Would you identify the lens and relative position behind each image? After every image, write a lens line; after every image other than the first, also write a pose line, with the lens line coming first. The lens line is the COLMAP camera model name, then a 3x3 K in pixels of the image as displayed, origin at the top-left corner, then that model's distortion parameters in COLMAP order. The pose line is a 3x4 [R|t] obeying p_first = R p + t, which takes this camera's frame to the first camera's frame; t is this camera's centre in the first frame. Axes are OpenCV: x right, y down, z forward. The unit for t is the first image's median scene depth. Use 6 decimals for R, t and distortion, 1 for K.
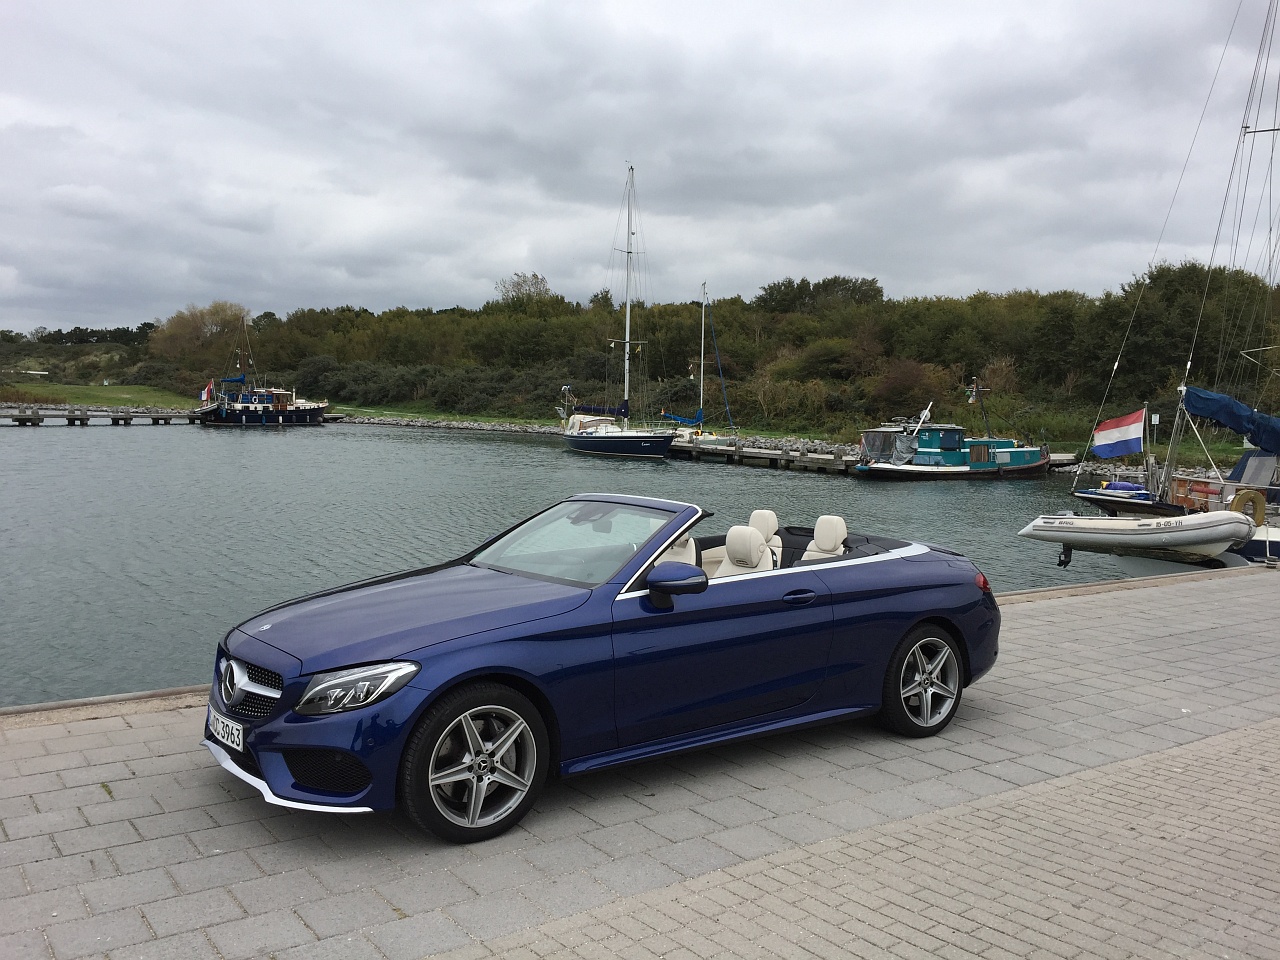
lens RADIAL K [[1083.6, 0, 630.6], [0, 1083.6, 489.7], [0, 0, 1]] dist [0.081451, -0.100540]
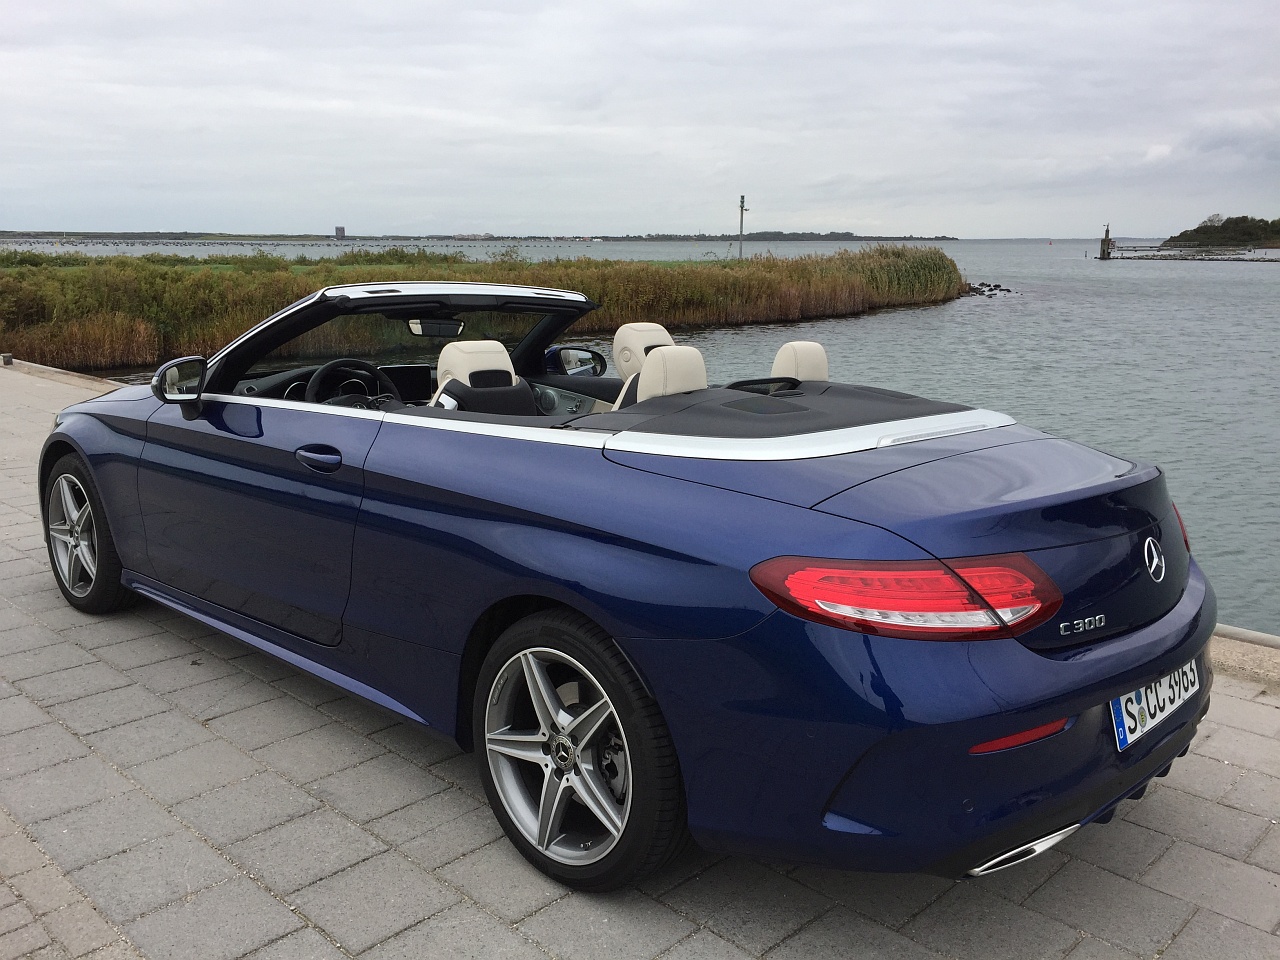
lens RADIAL K [[1083.6, 0, 644.5], [0, 1083.6, 483.6], [0, 0, 1]] dist [0.081451, -0.100540]
pose [[0.193971, 0.178037, -0.964717, 0.662018], [-0.073583, 0.983264, 0.166665, 0.006203], [0.978244, 0.038658, 0.203825, 0.955896]]
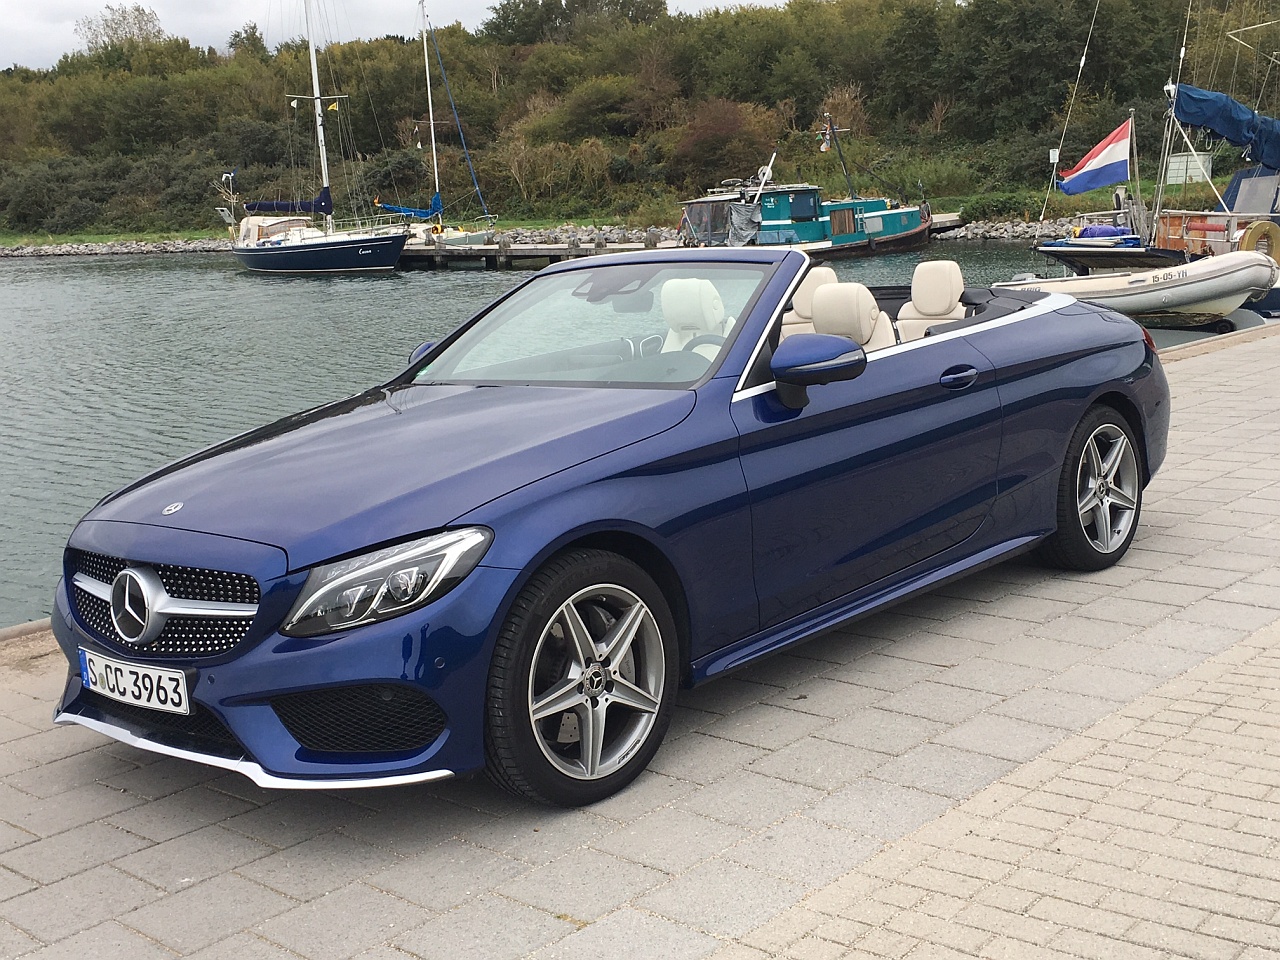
lens RADIAL K [[1557.2, 0, 630.8], [0, 1557.2, 479.4], [0, 0, 1]] dist [0.062210, 0.000000]
pose [[0.975856, -0.117065, 0.184392, -0.196524], [0.097069, 0.988728, 0.113997, 0.030789], [-0.195659, -0.093346, 0.976219, 0.107429]]
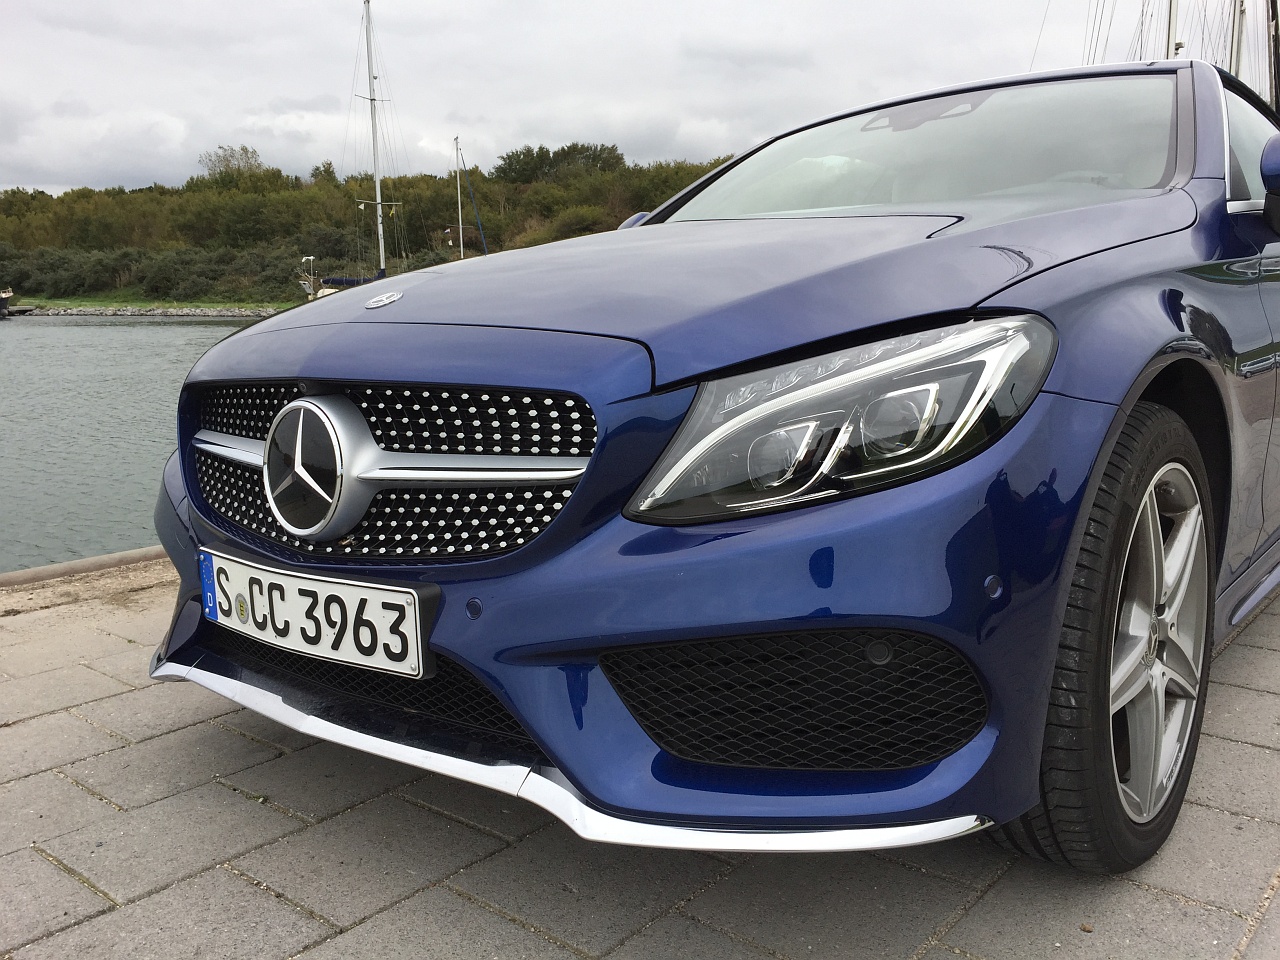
lens RADIAL K [[1083.6, 0, 630.7], [0, 1083.6, 481.1], [0, 0, 1]] dist [0.081451, -0.100540]
pose [[0.969836, -0.080269, 0.230164, -0.271093], [0.057876, 0.993053, 0.102452, 0.119236], [-0.236789, -0.086041, 0.967744, 0.528334]]
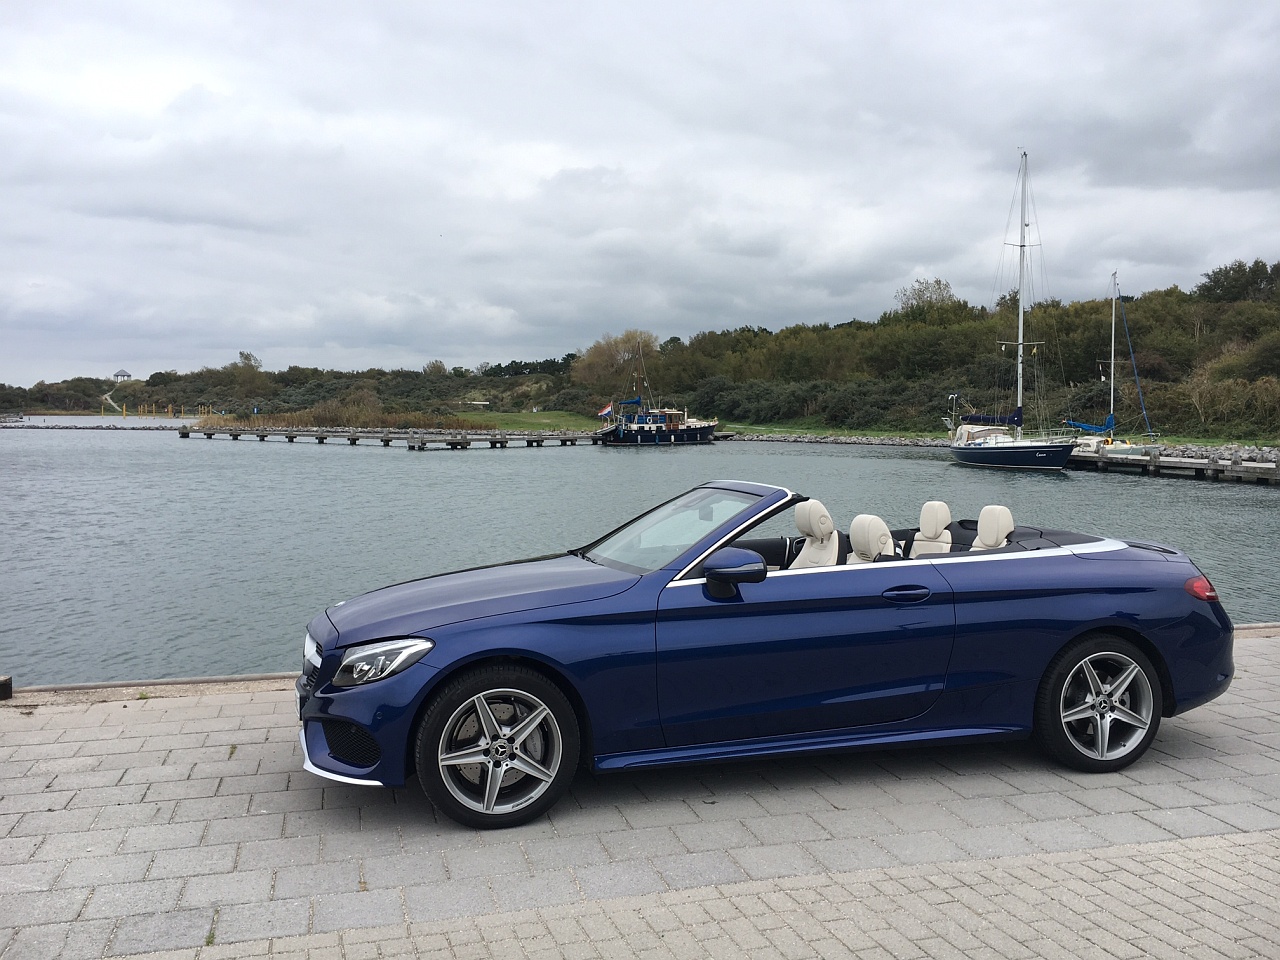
lens RADIAL K [[1104.4, 0, 638.0], [0, 1104.4, 485.1], [0, 0, 1]] dist [0.089847, -0.115120]
pose [[0.936457, -0.007176, -0.350710, 0.242988], [-0.000128, 0.999784, -0.020801, 0.027394], [0.350783, 0.019524, 0.936253, 0.082418]]
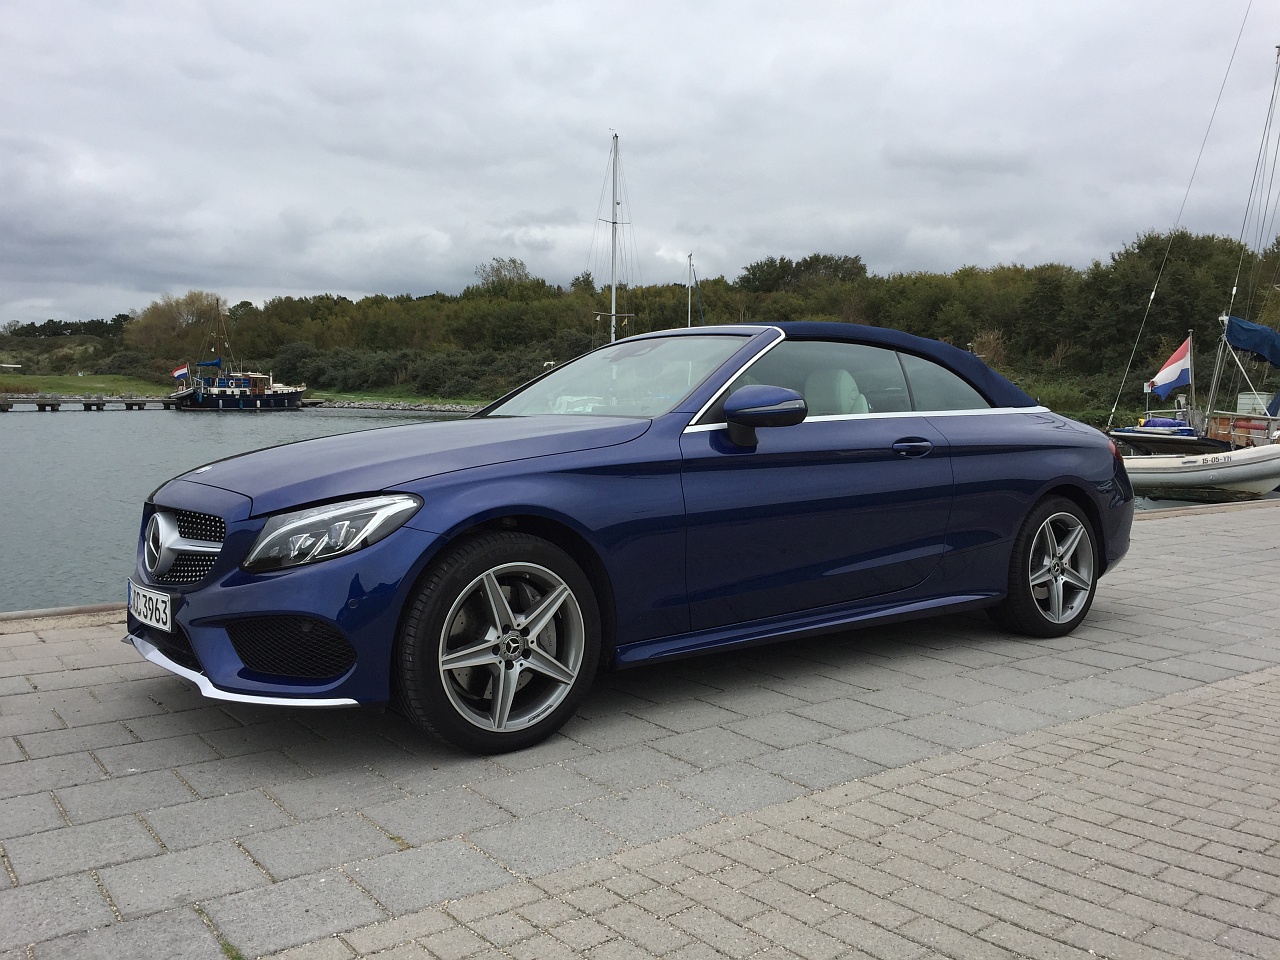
lens RADIAL K [[1083.6, 0, 635.0], [0, 1083.6, 477.6], [0, 0, 1]] dist [0.081451, -0.100540]
pose [[0.999676, -0.016209, 0.019609, -0.049901], [0.016214, 0.999869, -0.000109, 0.106941], [-0.019605, 0.000427, 0.999808, 0.214045]]
